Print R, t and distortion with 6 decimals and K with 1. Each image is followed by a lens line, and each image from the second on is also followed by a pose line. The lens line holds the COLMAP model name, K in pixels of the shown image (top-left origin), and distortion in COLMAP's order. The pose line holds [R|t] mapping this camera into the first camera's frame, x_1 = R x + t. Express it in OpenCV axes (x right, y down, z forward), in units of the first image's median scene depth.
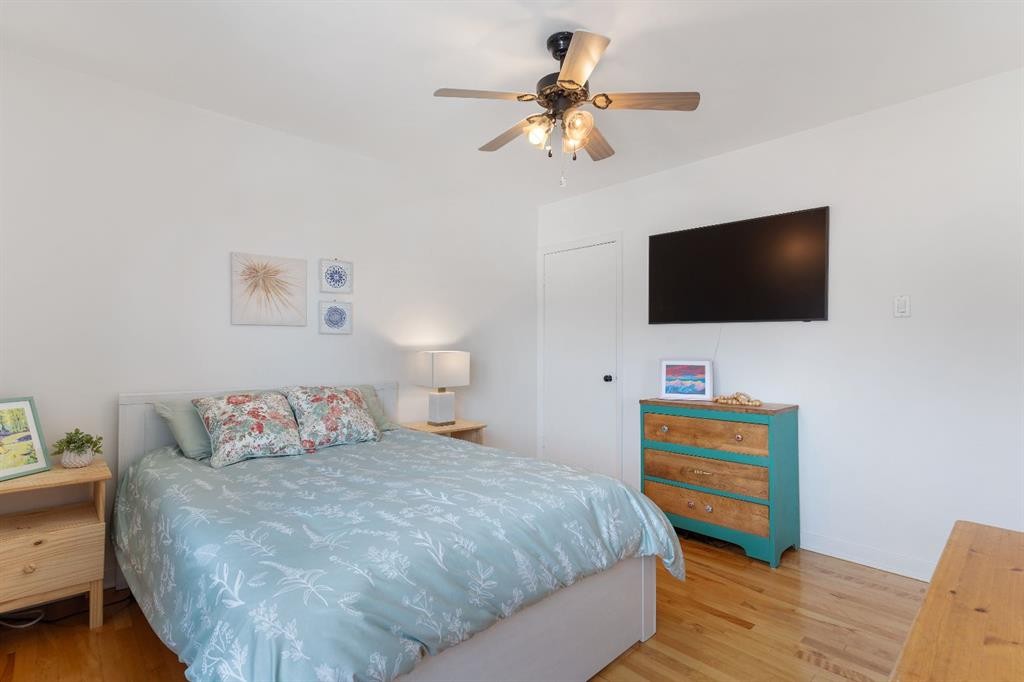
lens RADIAL K [[495.4, 0, 506.8], [0, 495.4, 339.2], [0, 0, 1]] dist [-0.002829, -0.000148]
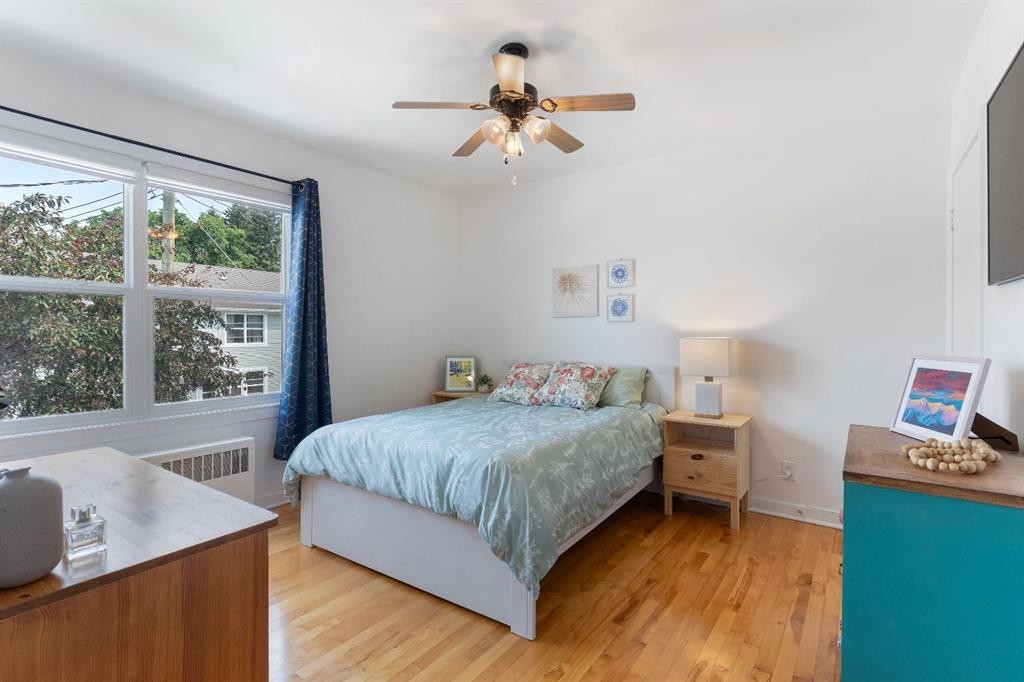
lens RADIAL K [[495.4, 0, 507.3], [0, 495.4, 337.8], [0, 0, 1]] dist [-0.002829, -0.000148]
pose [[0.183355, 0.010065, -0.982995, 0.797421], [0.016221, 0.999780, 0.013263, 0.008443], [0.982913, -0.018377, 0.183152, 0.525775]]
